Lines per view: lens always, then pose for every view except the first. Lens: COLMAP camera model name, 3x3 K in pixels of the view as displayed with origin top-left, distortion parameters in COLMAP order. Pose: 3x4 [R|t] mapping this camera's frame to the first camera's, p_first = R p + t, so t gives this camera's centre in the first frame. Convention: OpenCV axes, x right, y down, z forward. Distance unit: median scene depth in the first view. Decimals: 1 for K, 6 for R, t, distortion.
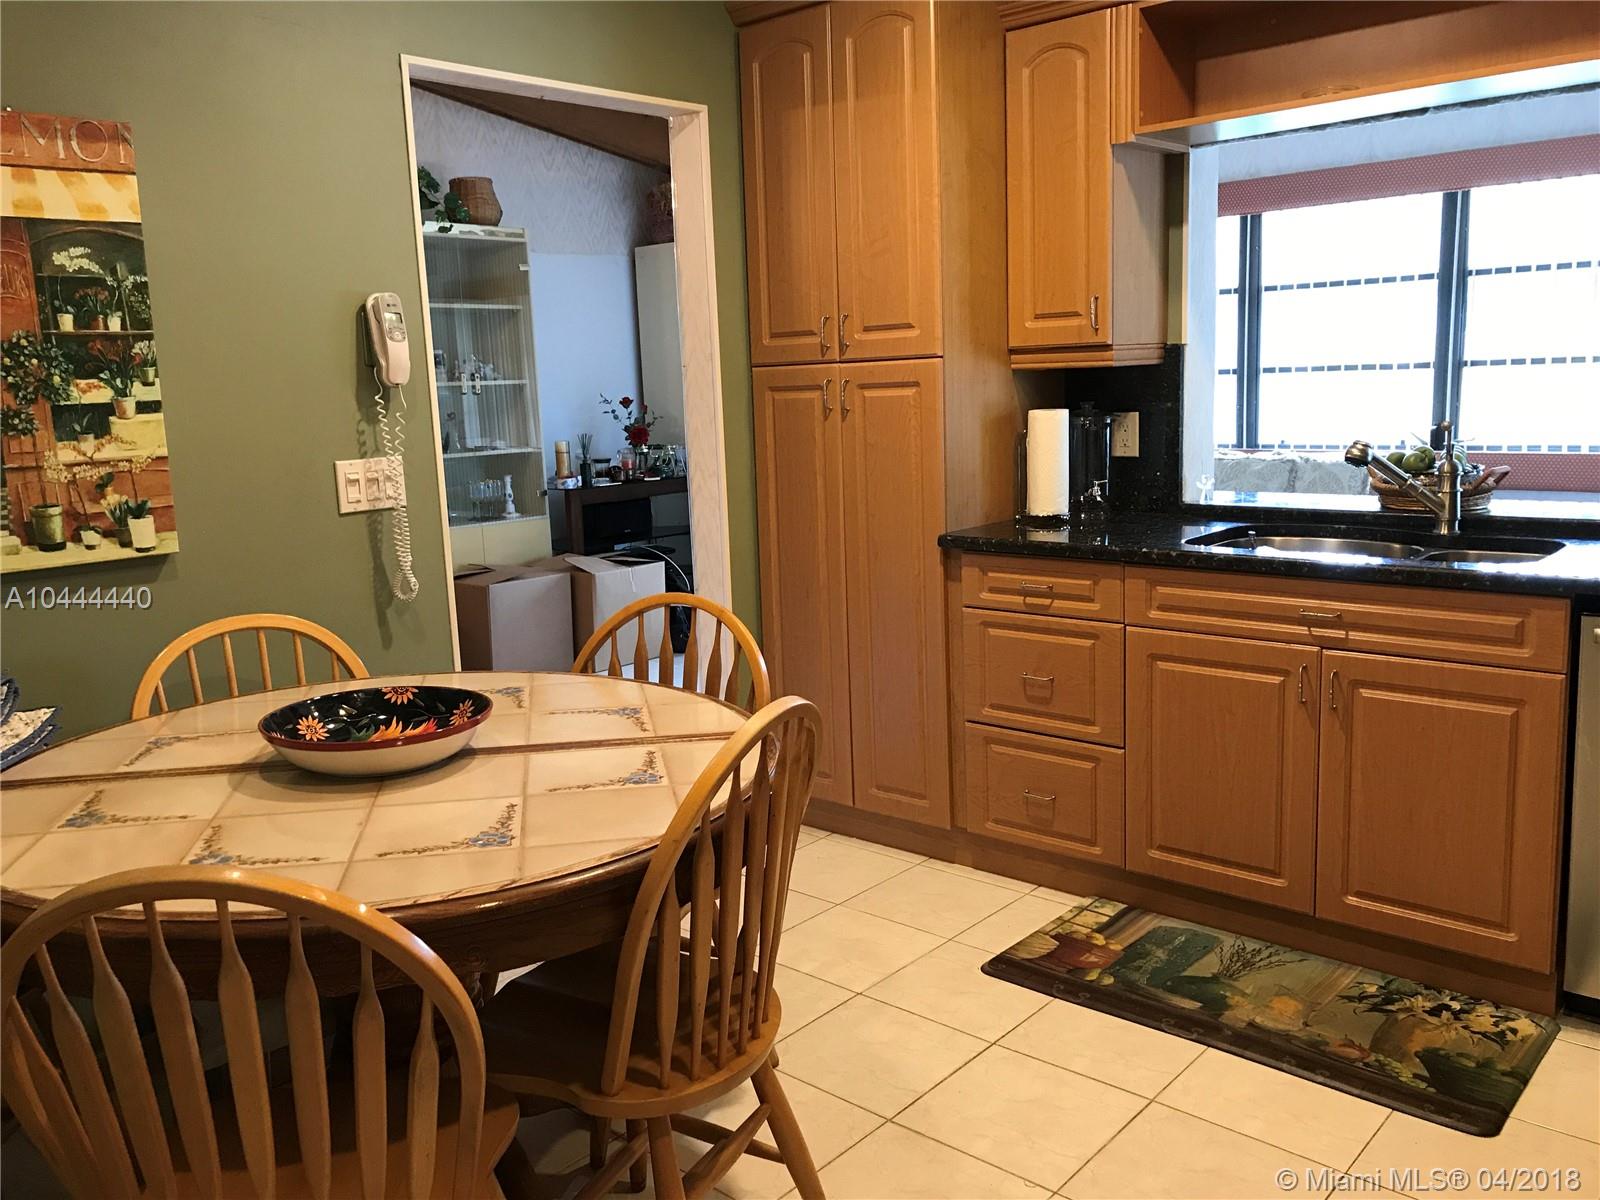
lens RADIAL K [[1307.9, 0, 794.0], [0, 1307.9, 591.6], [0, 0, 1]] dist [0.012839, 0.002683]
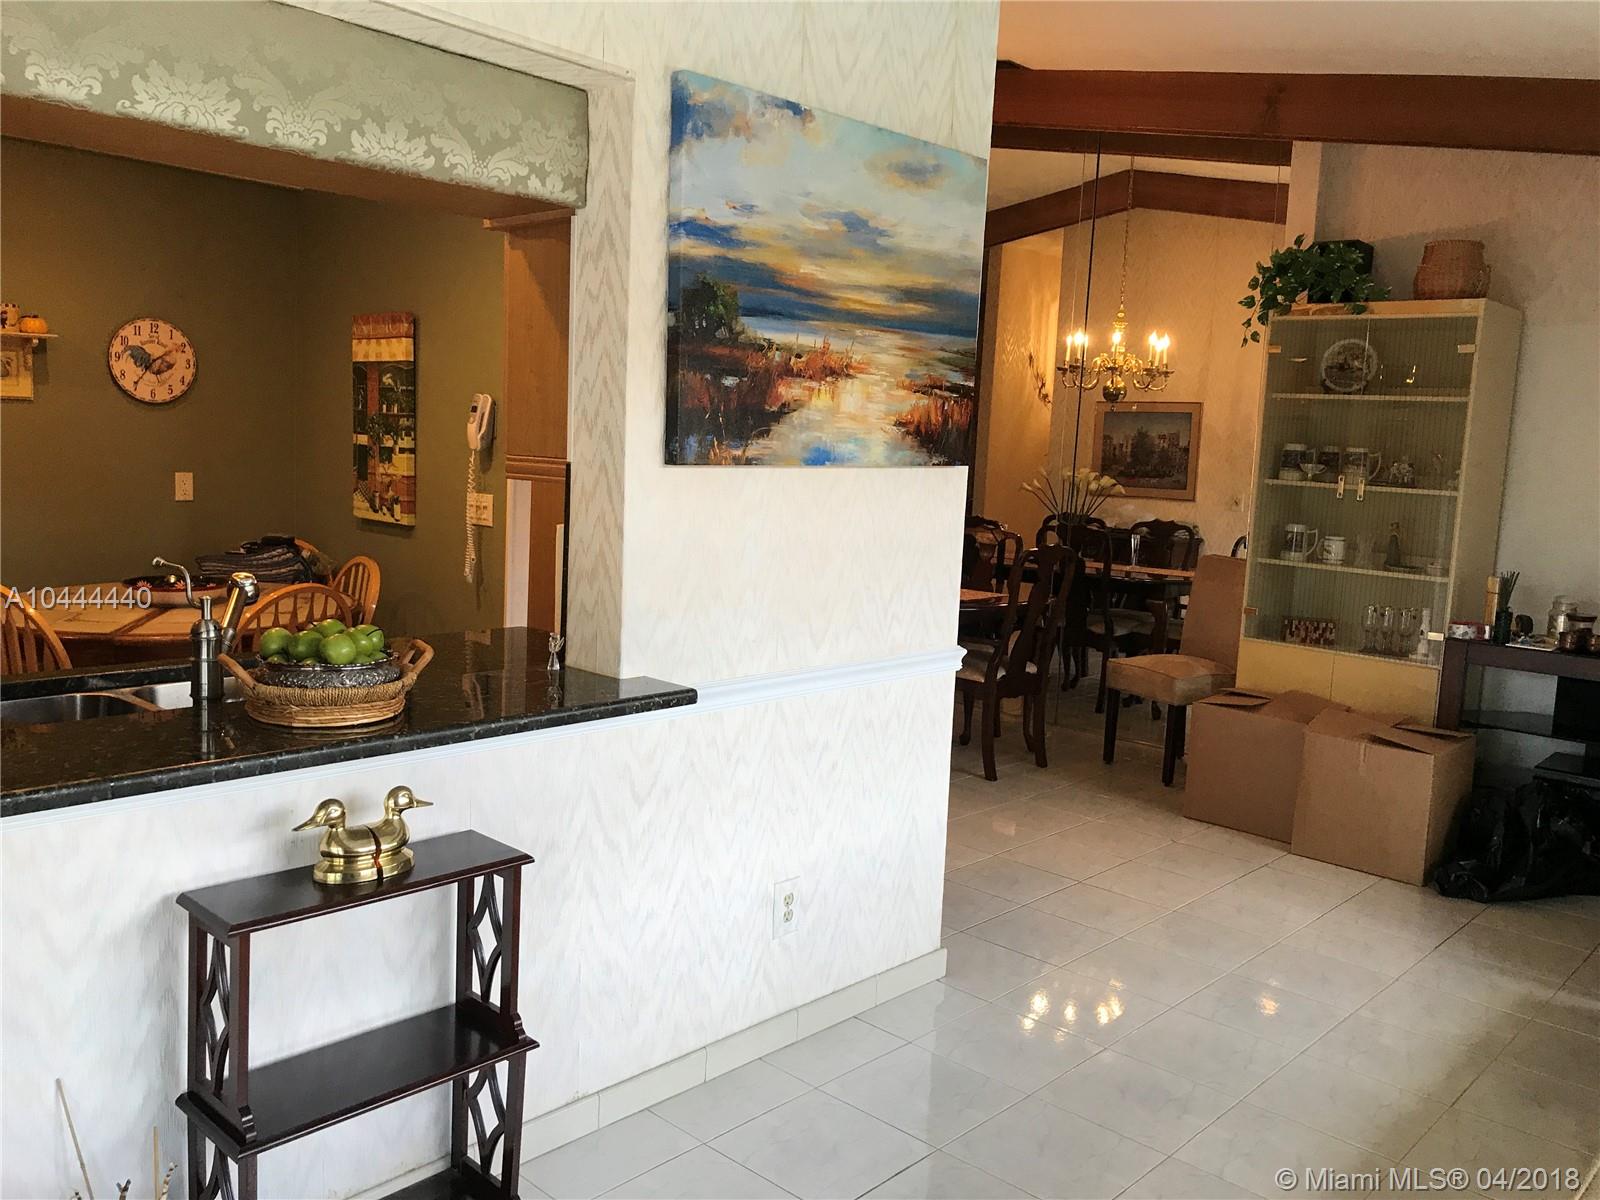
lens RADIAL K [[1307.9, 0, 794.0], [0, 1307.9, 591.6], [0, 0, 1]] dist [0.012839, 0.002683]
pose [[-0.012293, 0.153355, -0.988095, 1.039946], [-0.215358, 0.964572, 0.152384, -0.252192], [0.976458, 0.214668, 0.021169, 1.091712]]
